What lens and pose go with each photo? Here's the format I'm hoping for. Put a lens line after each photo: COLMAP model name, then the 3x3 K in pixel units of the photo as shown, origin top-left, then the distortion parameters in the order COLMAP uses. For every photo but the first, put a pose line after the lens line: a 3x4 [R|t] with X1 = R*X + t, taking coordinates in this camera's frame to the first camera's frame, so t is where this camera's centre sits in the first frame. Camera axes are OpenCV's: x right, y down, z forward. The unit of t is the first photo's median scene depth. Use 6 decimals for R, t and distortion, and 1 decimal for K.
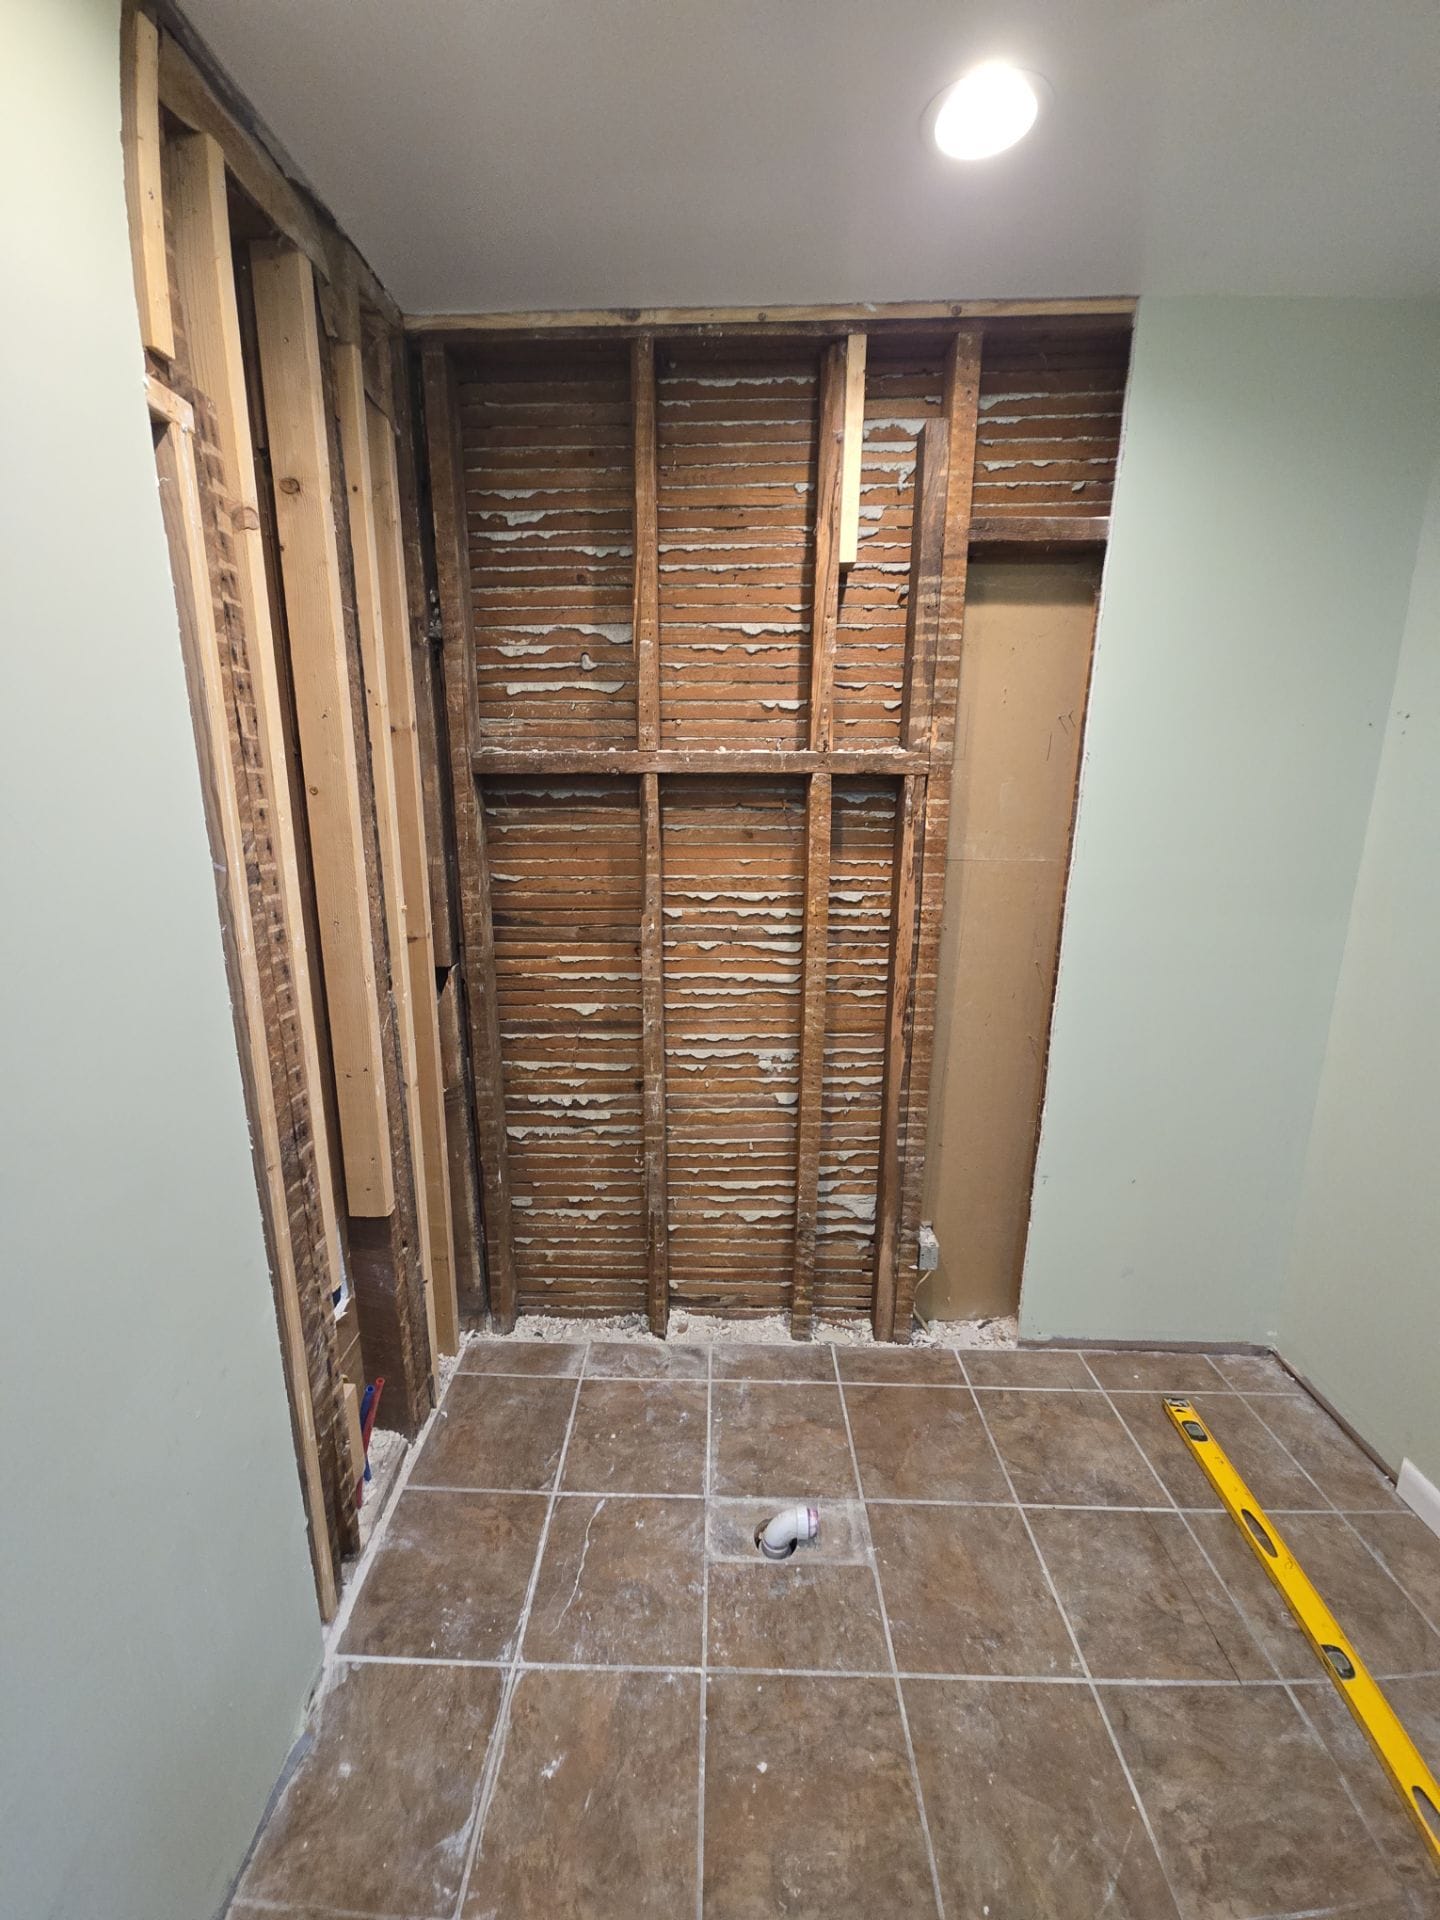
lens RADIAL K [[757.0, 0, 698.3], [0, 757.0, 954.4], [0, 0, 1]] dist [0.011789, -0.012421]
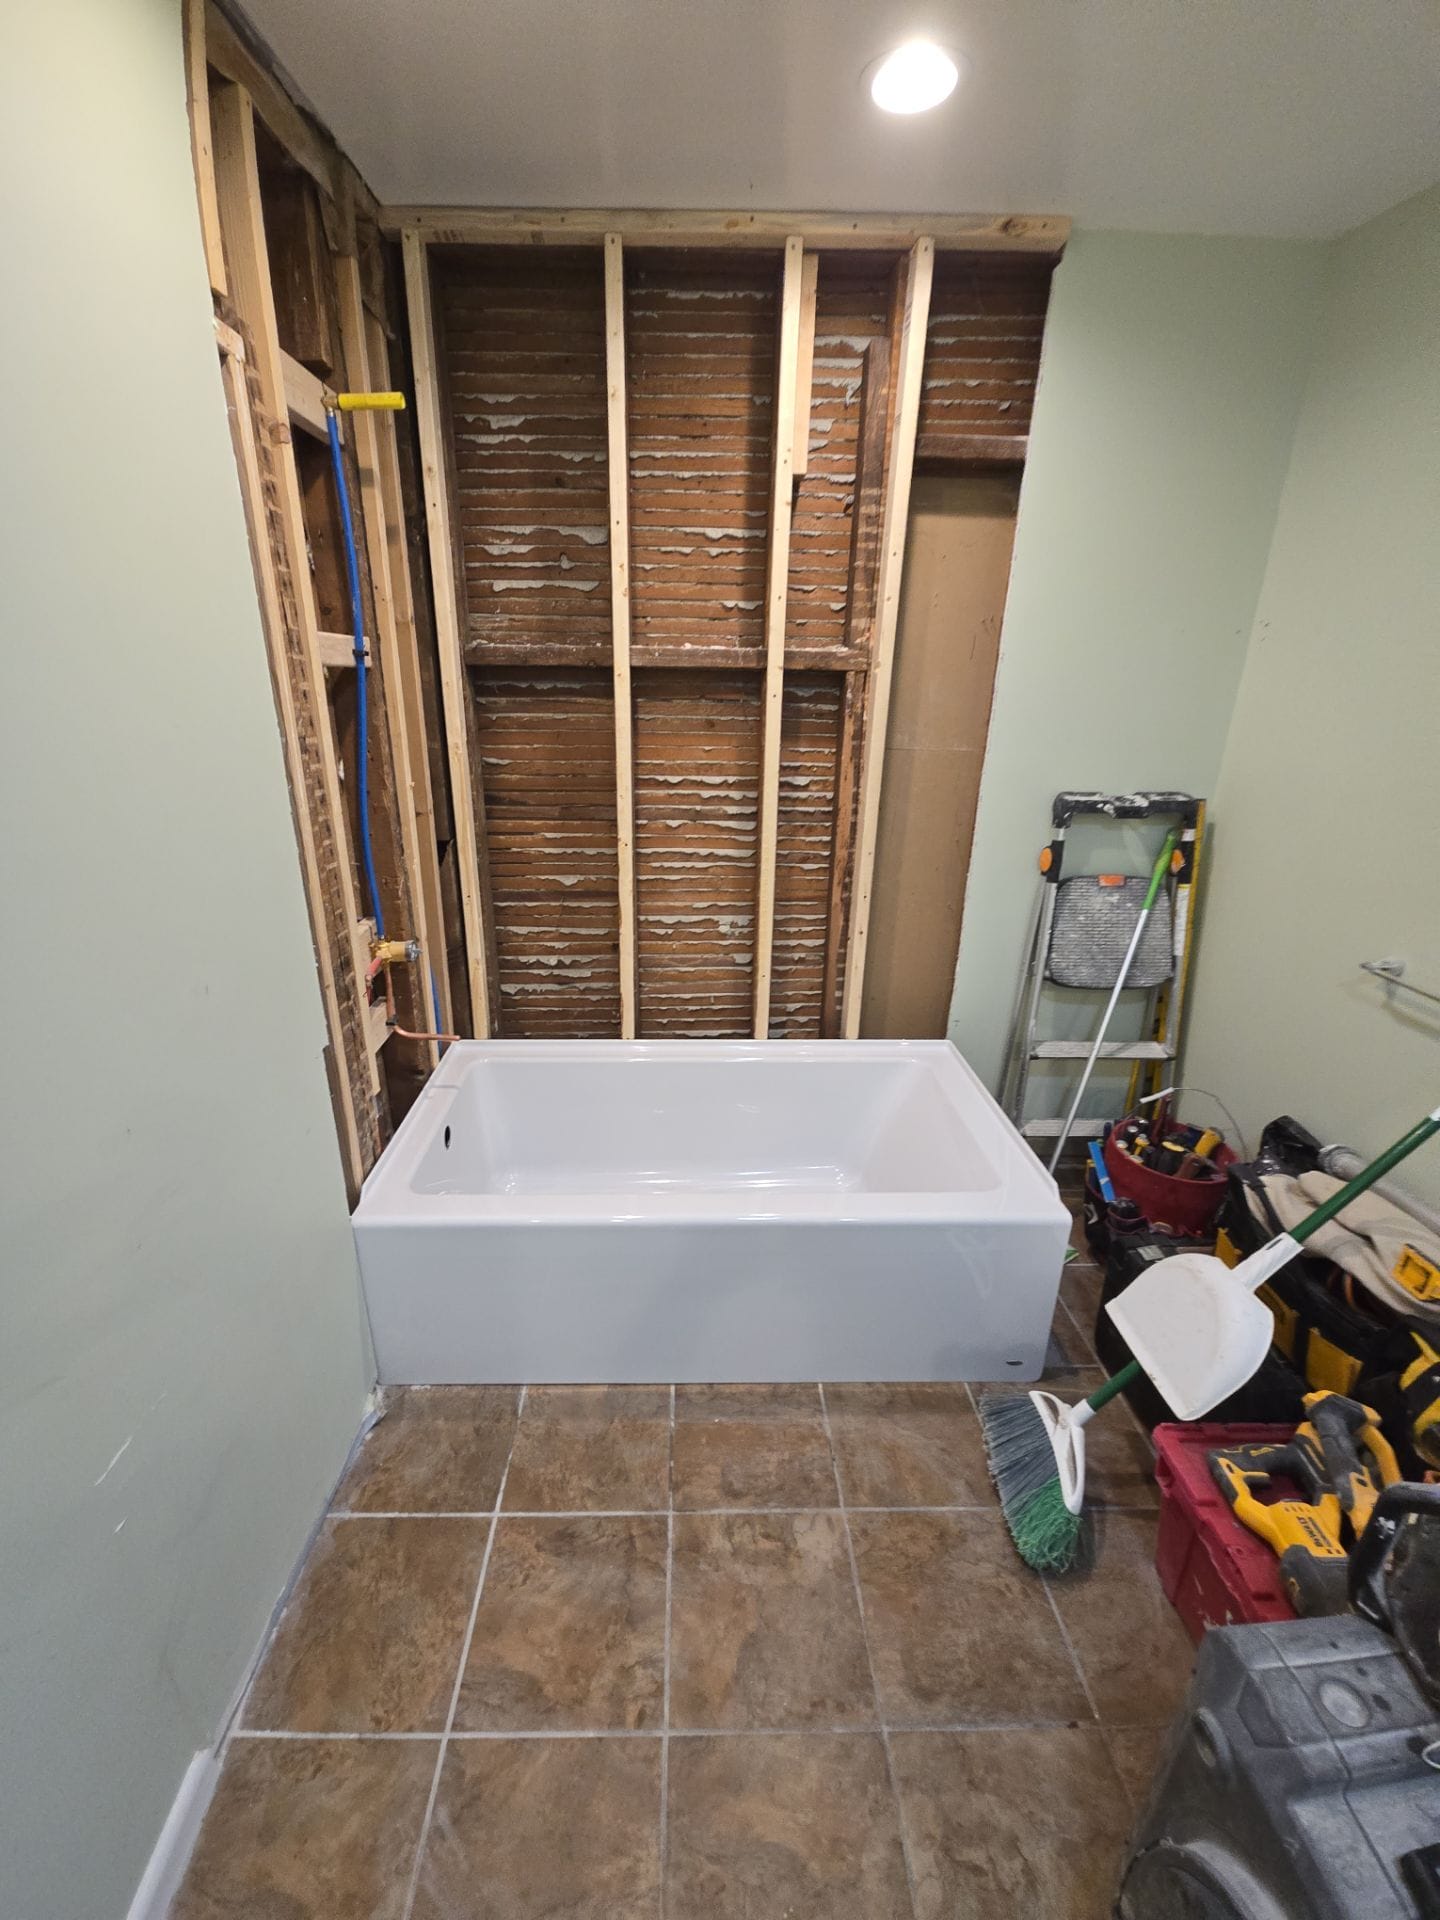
lens RADIAL K [[757.0, 0, 698.3], [0, 757.0, 954.4], [0, 0, 1]] dist [0.011789, -0.012421]
pose [[0.999003, -0.003329, 0.044520, -0.004297], [-0.002025, 0.992811, 0.119678, 0.053977], [-0.044598, -0.119649, 0.991814, -0.186448]]
